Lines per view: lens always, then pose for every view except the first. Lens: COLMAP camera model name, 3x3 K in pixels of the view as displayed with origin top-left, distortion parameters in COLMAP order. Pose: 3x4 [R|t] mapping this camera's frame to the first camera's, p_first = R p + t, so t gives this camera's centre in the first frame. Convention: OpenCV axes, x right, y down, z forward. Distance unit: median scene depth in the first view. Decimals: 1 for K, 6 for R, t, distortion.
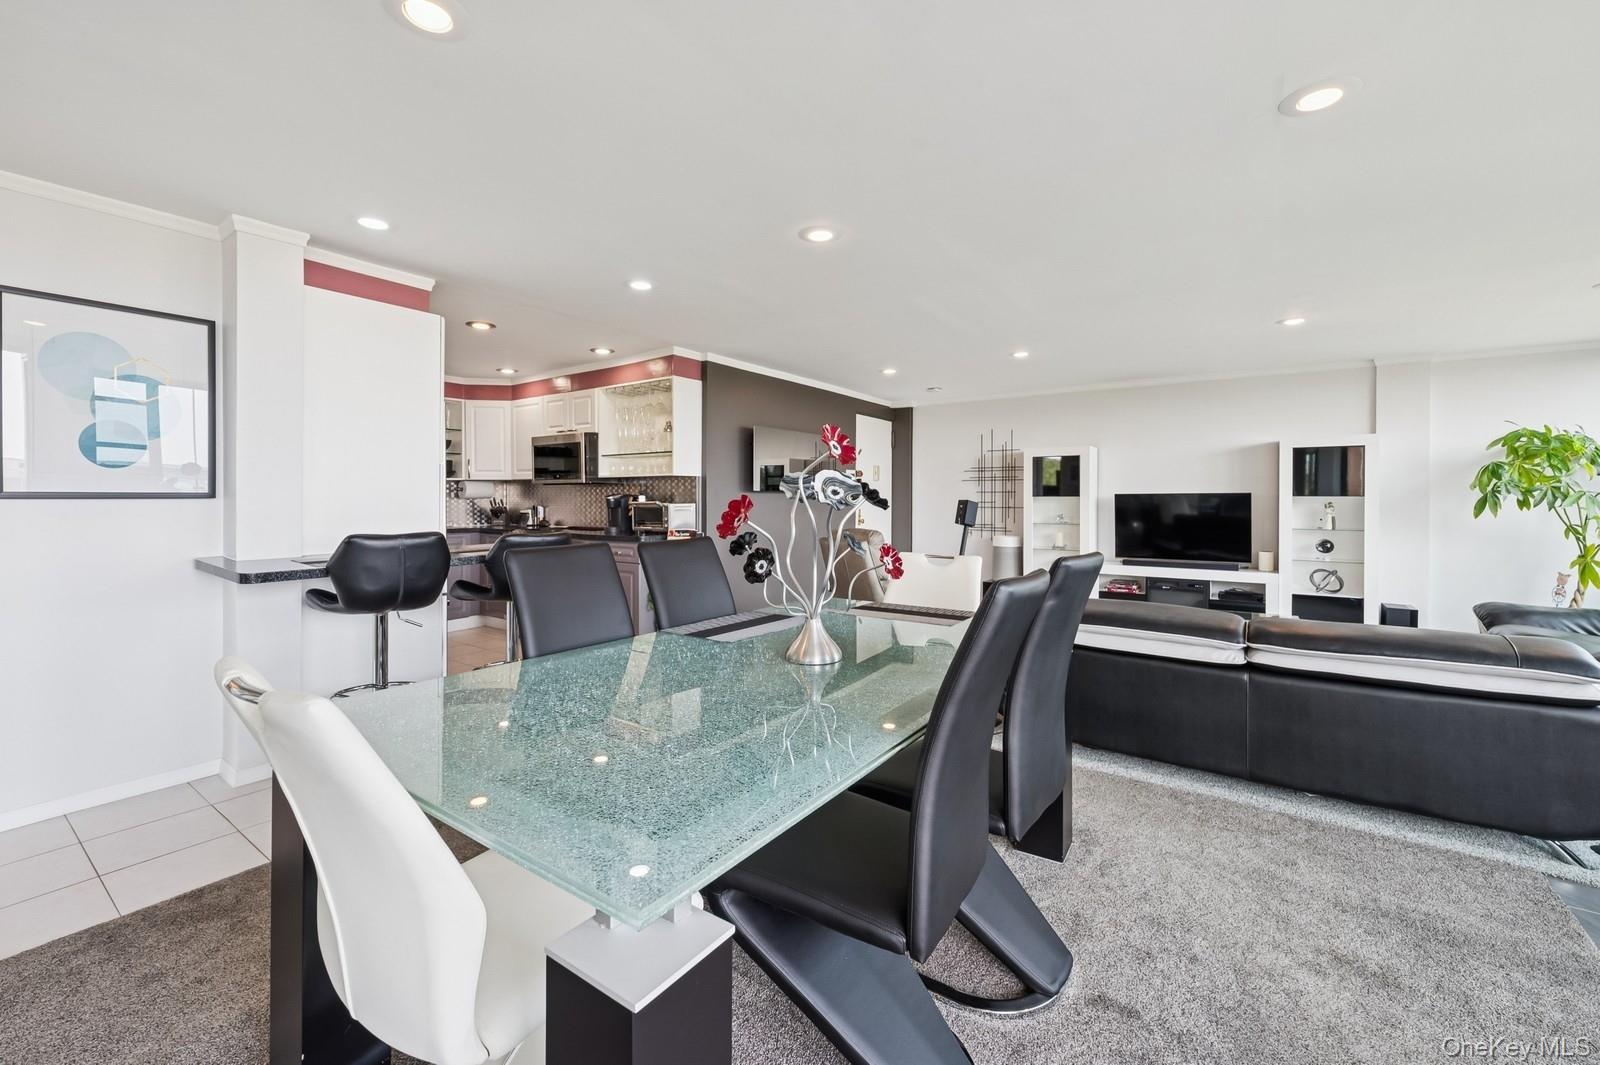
lens RADIAL K [[654.1, 0, 807.8], [0, 654.1, 499.8], [0, 0, 1]] dist [0.000152, -0.000113]
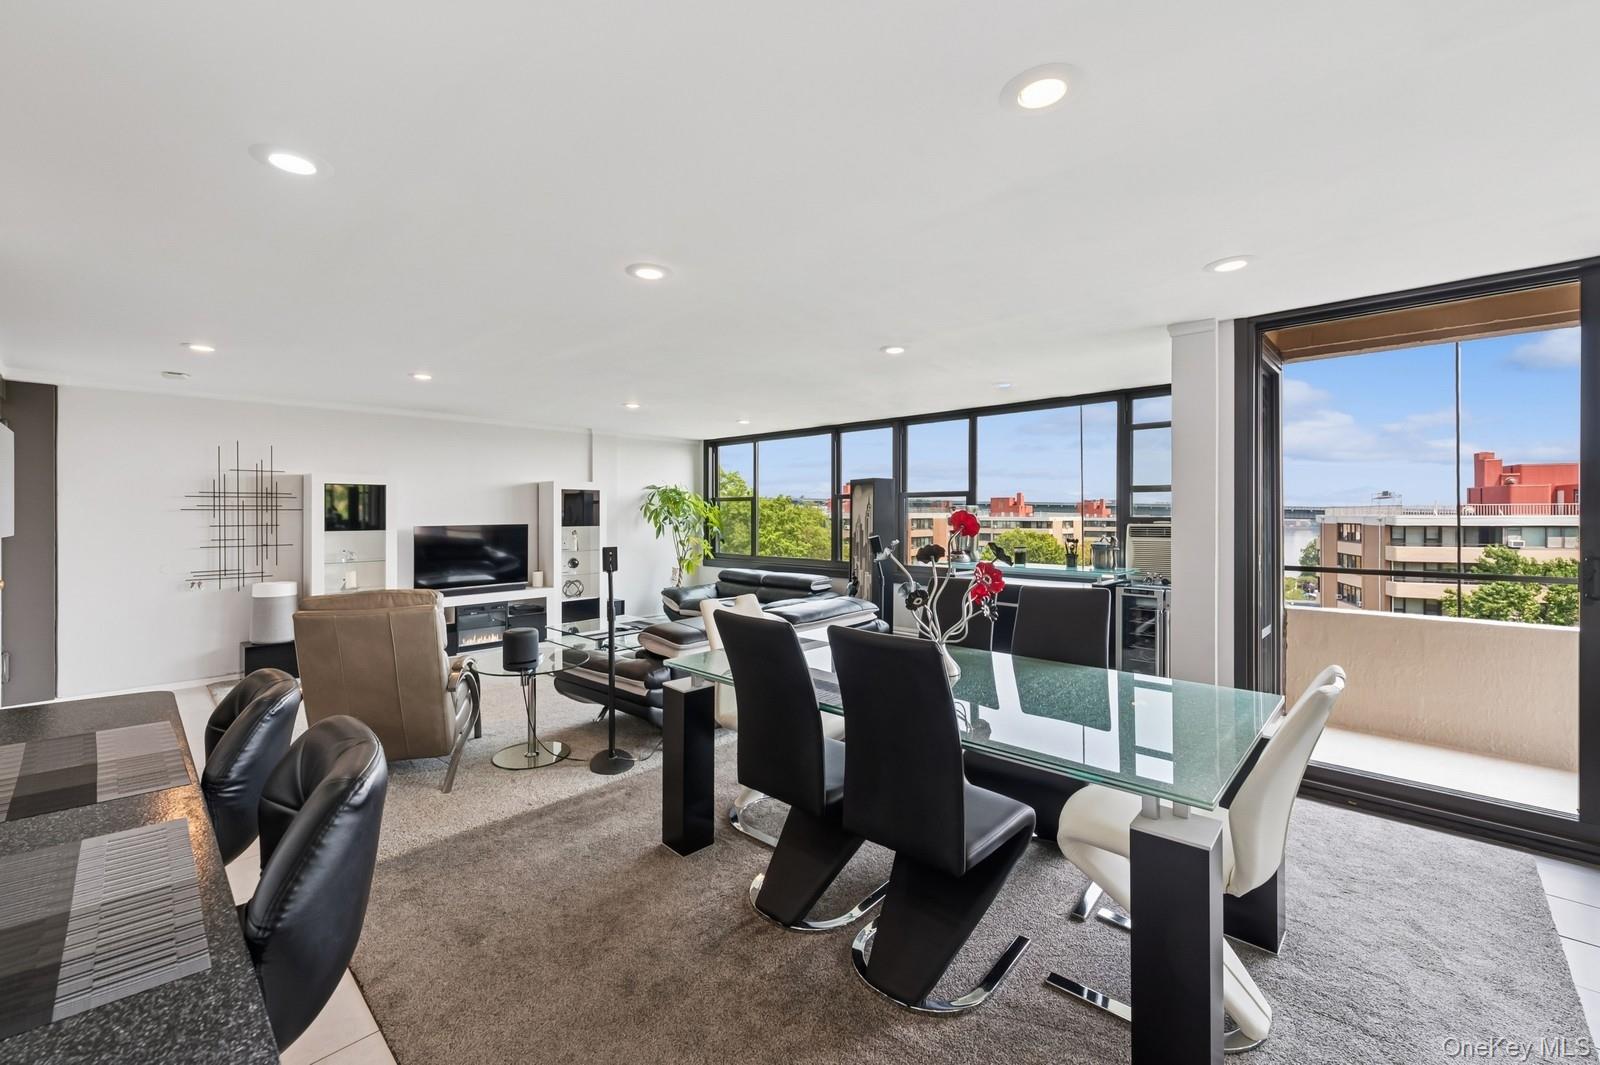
lens RADIAL K [[658.3, 0, 792.5], [0, 658.3, 510.4], [0, 0, 1]] dist [-0.000110, 0.000037]
pose [[0.155383, 0.000530, 0.987854, -0.463919], [0.005396, 0.999984, -0.001385, -0.031916], [-0.987840, 0.005546, 0.155378, 0.333524]]
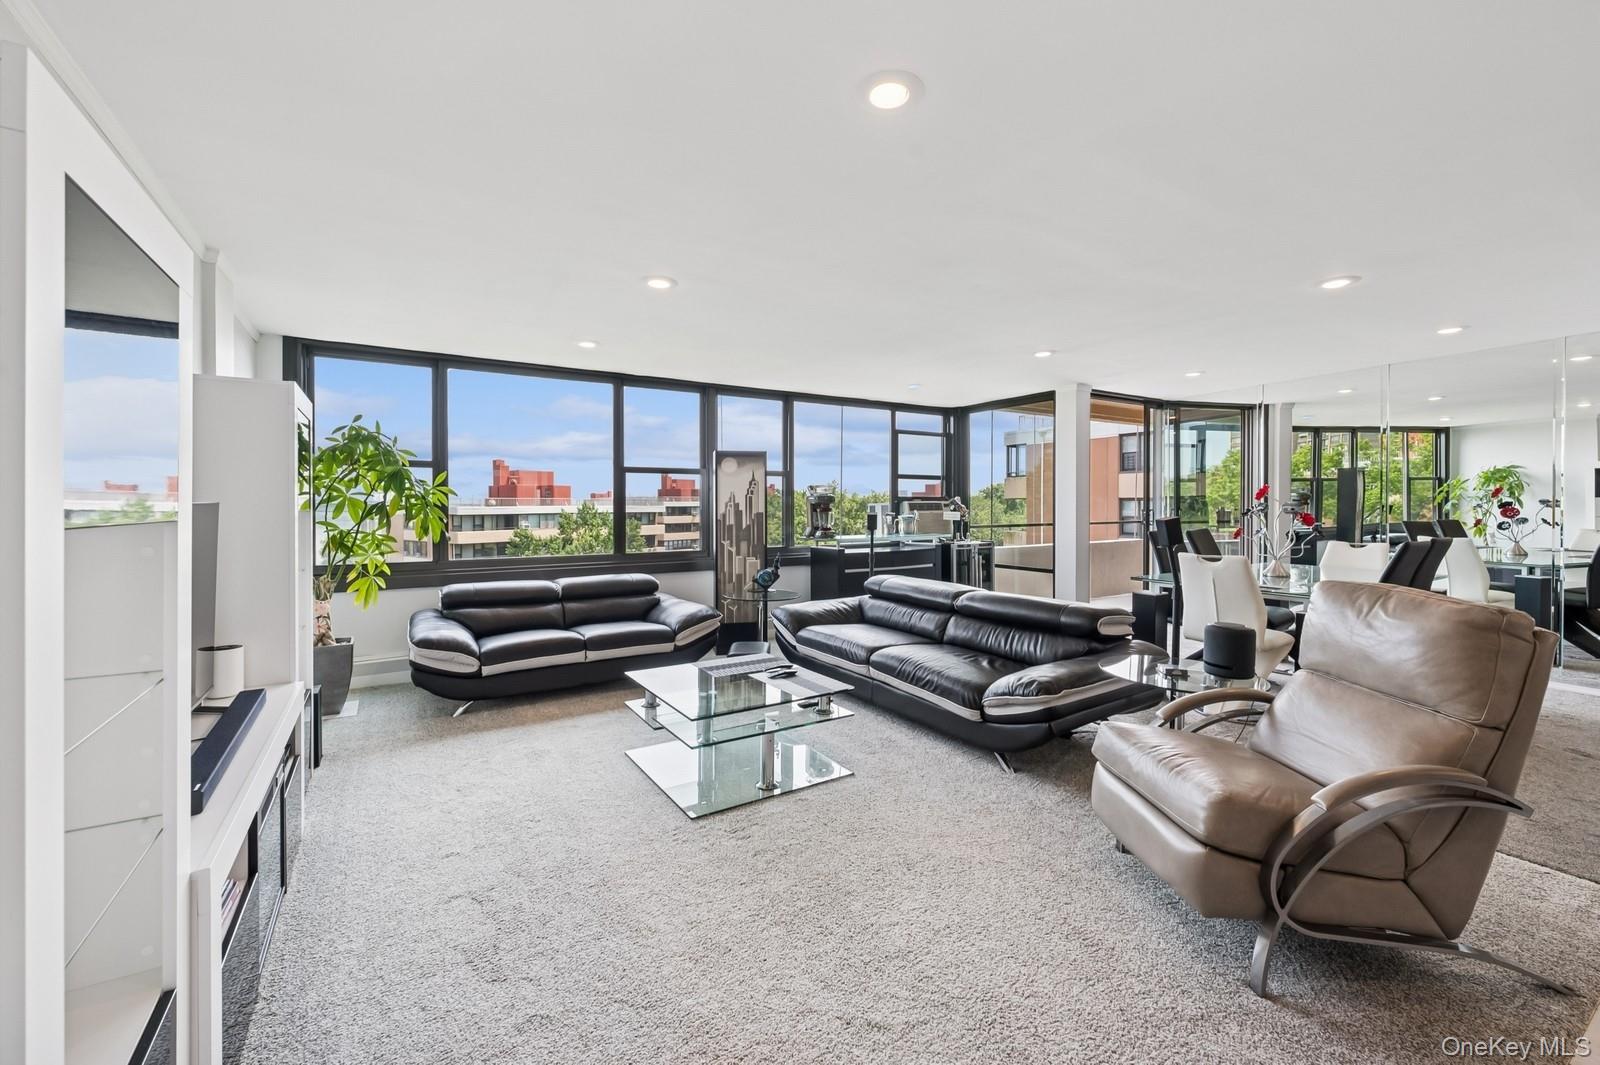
lens RADIAL K [[658.3, 0, 792.5], [0, 658.3, 510.4], [0, 0, 1]] dist [-0.000110, 0.000037]
pose [[-0.916396, -0.005726, 0.400232, 0.193863], [-0.000633, 0.999917, 0.012857, -0.011723], [-0.400272, 0.011529, -0.916324, 1.239131]]
